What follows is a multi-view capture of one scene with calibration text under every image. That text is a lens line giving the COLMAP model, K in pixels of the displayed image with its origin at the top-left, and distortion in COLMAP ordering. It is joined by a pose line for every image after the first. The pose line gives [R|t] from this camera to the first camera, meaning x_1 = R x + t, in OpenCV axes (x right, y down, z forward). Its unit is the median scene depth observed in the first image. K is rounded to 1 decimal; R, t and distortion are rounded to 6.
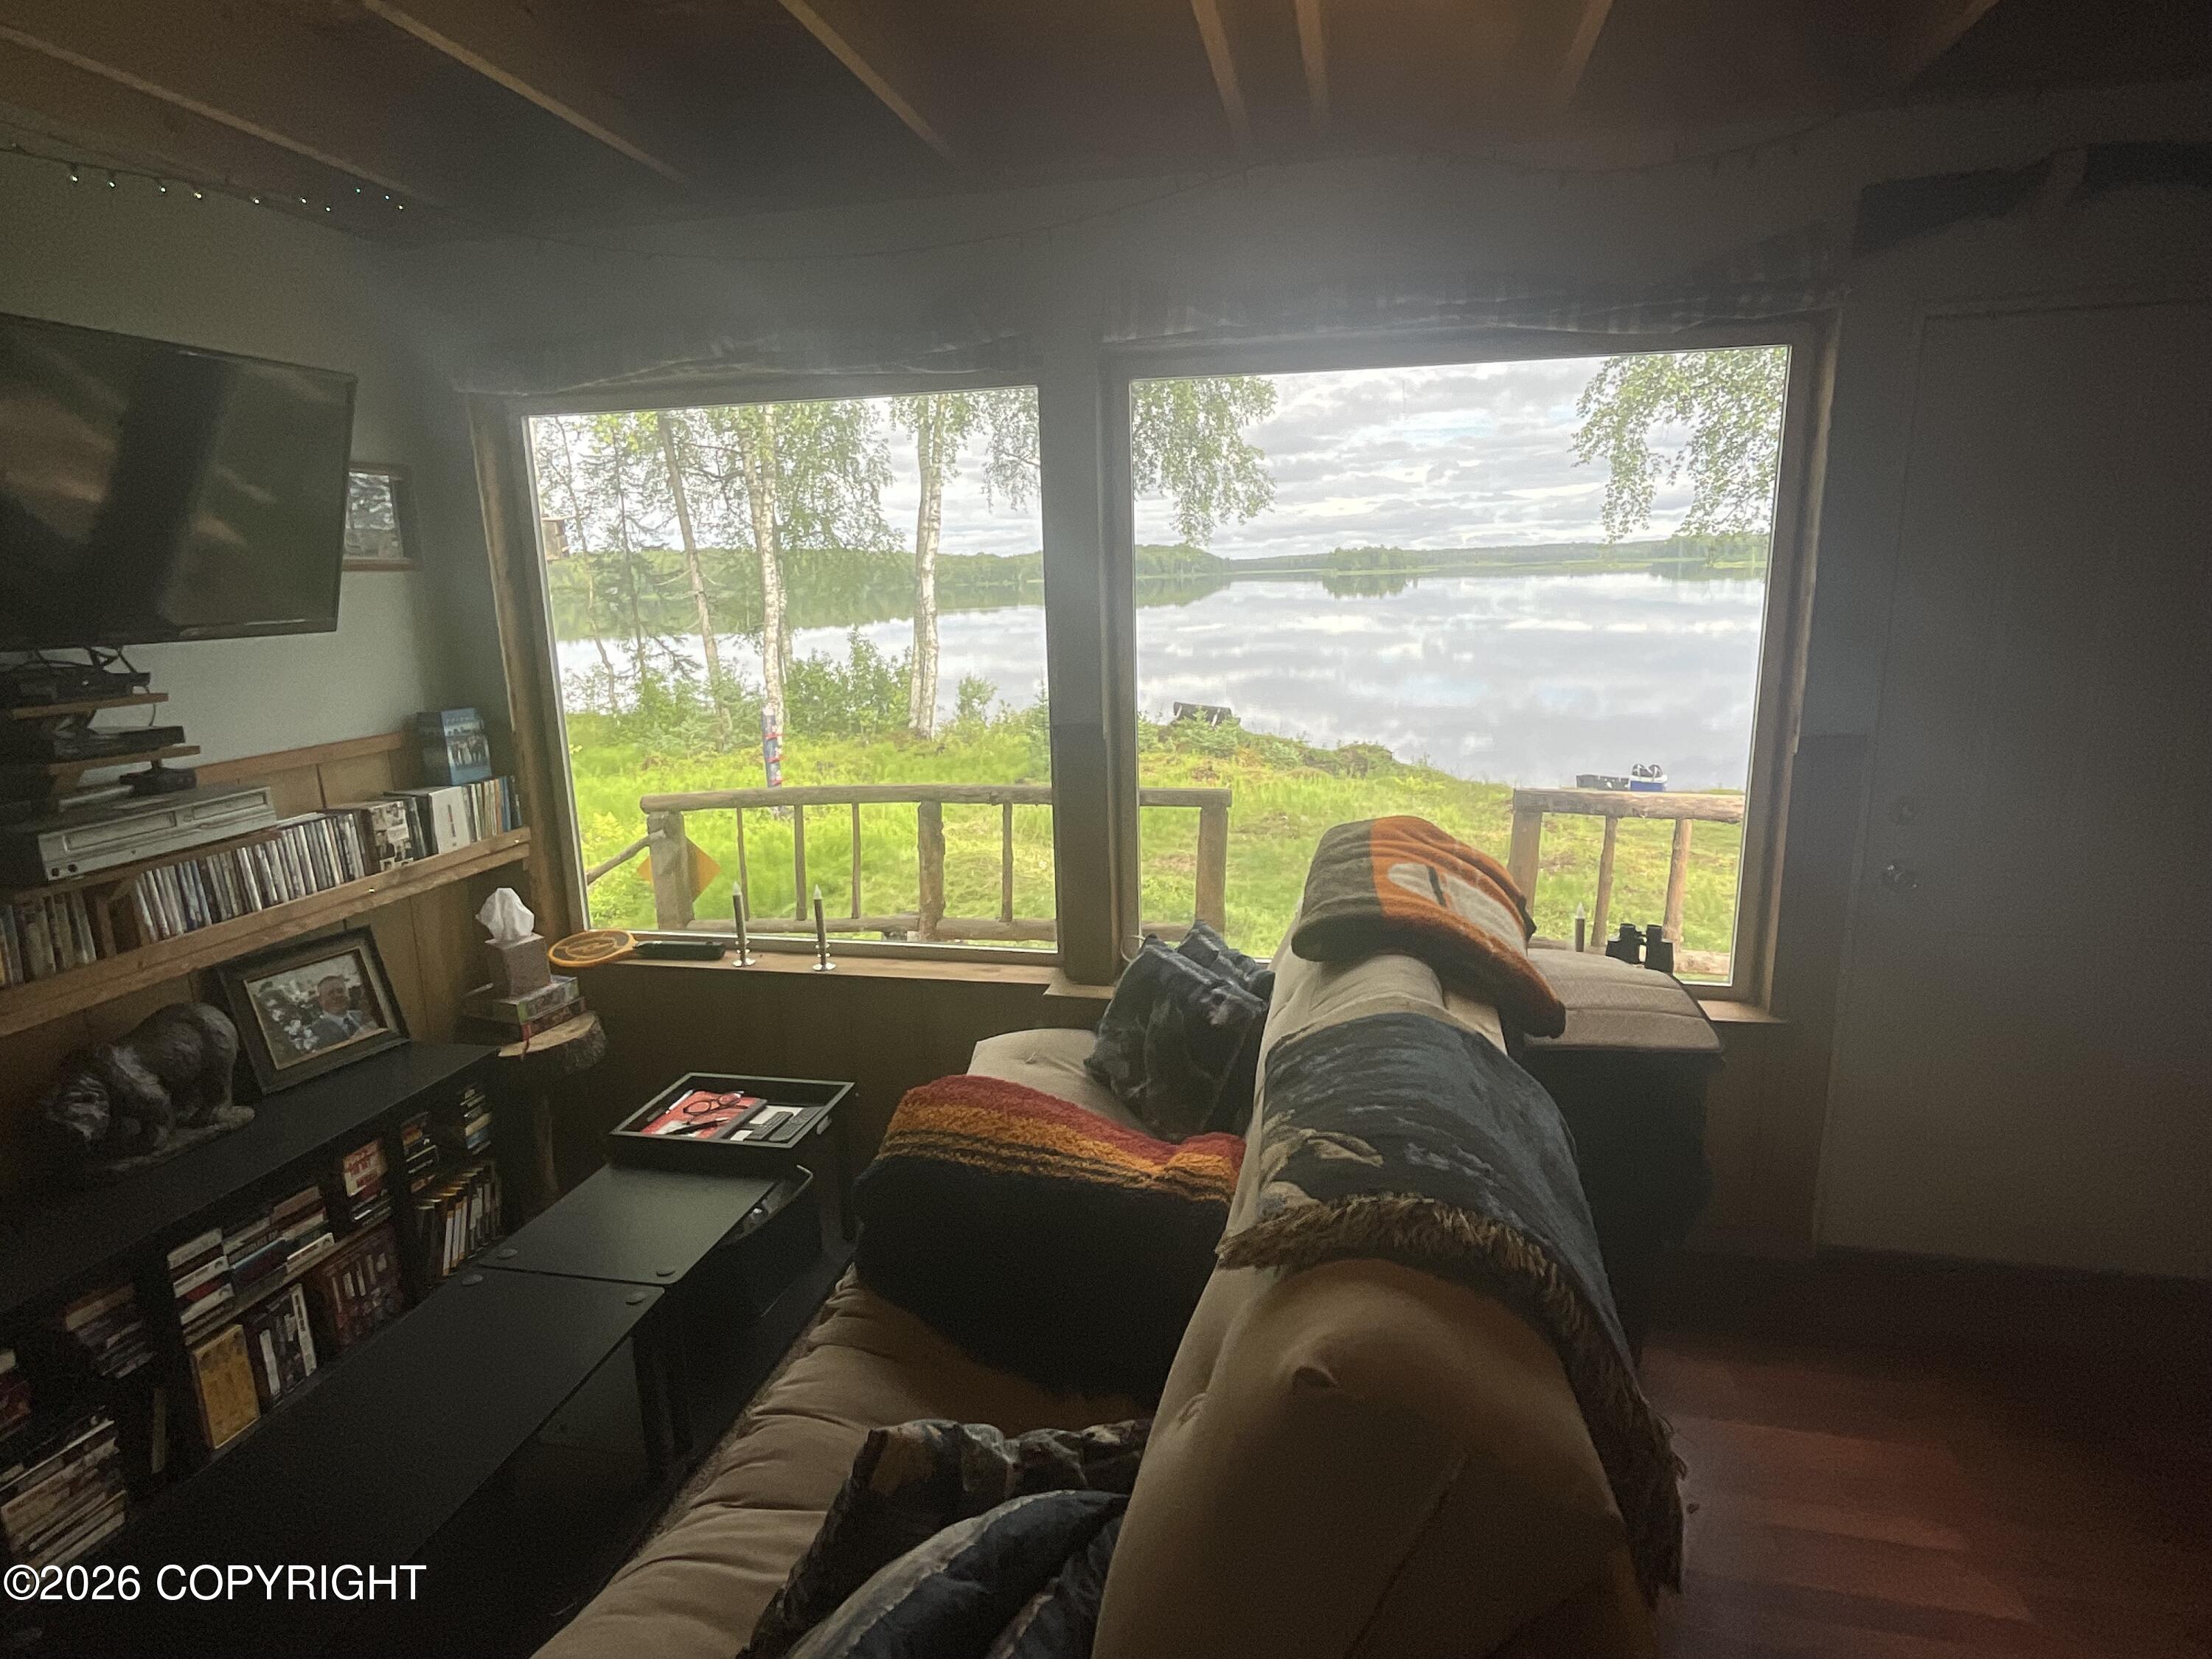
lens RADIAL K [[1175.5, 0, 1108.2], [0, 1175.5, 842.4], [0, 0, 1]] dist [0.000054, 0.001248]
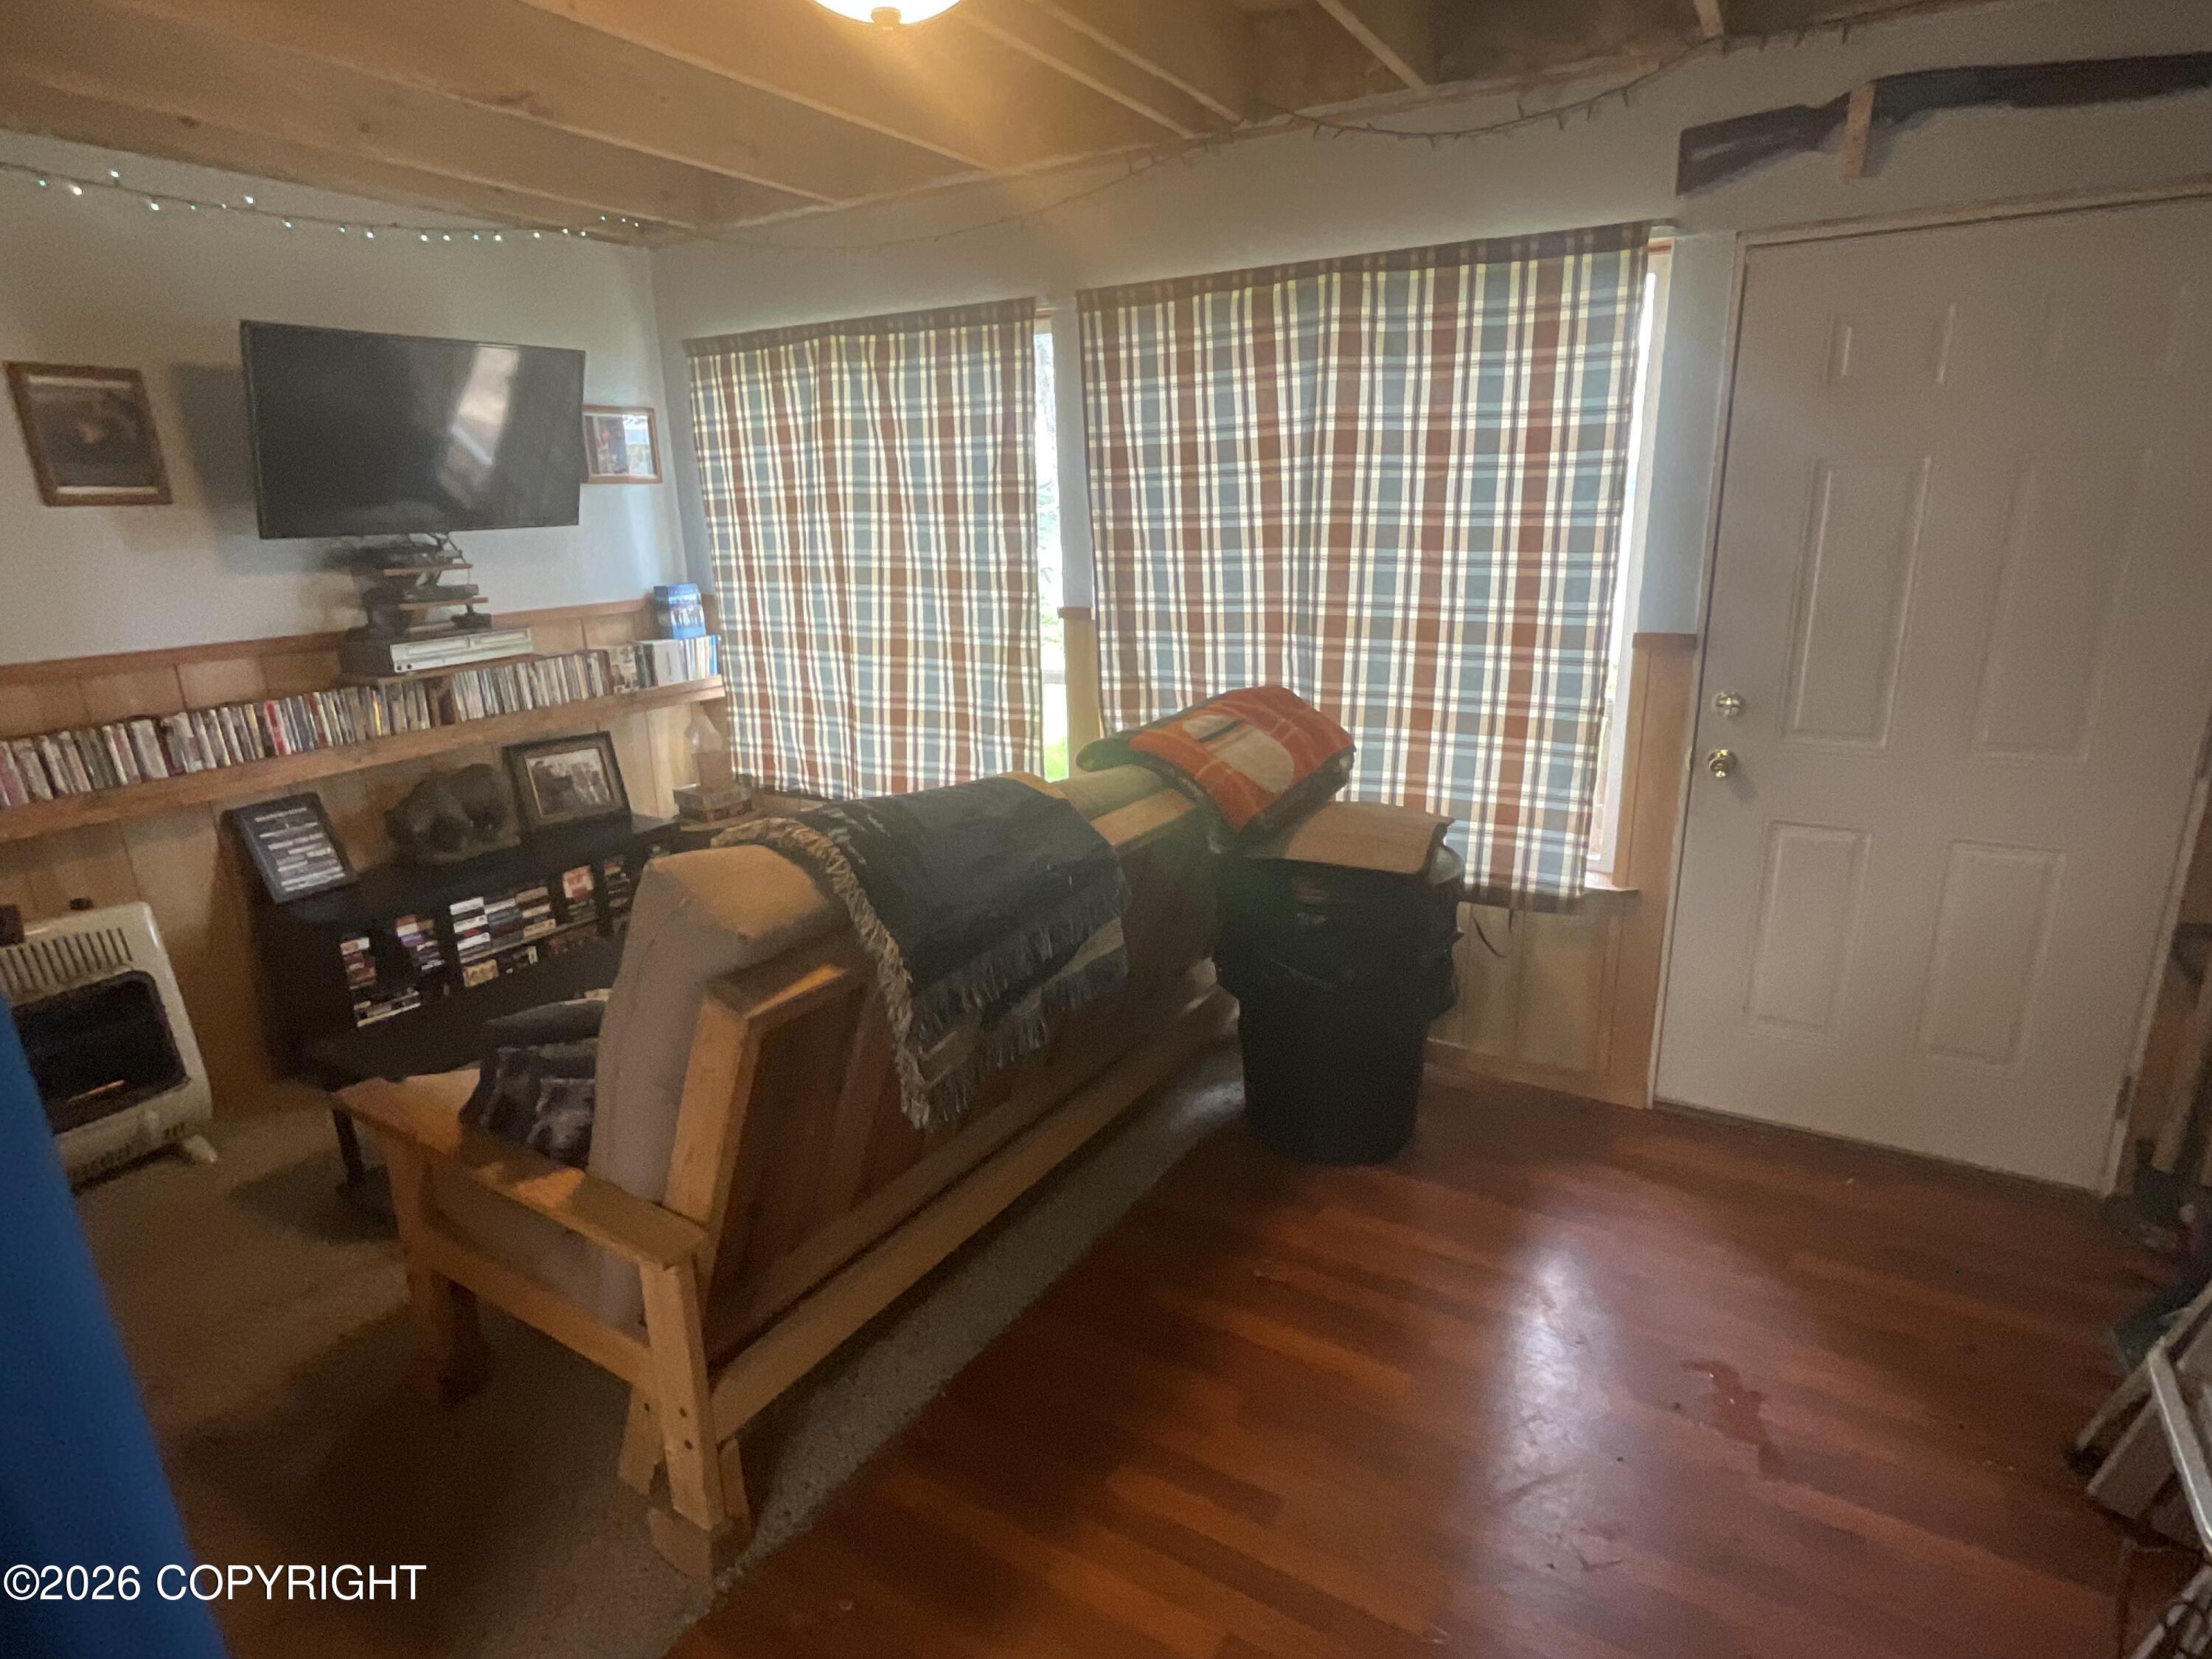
lens RADIAL K [[1175.5, 0, 1103.1], [0, 1175.5, 830.2], [0, 0, 1]] dist [0.000054, 0.001248]
pose [[0.948736, 0.089985, -0.302990, 0.497359], [-0.071260, 0.994832, 0.072324, 0.053480], [0.307932, -0.047025, 0.950245, -0.250267]]
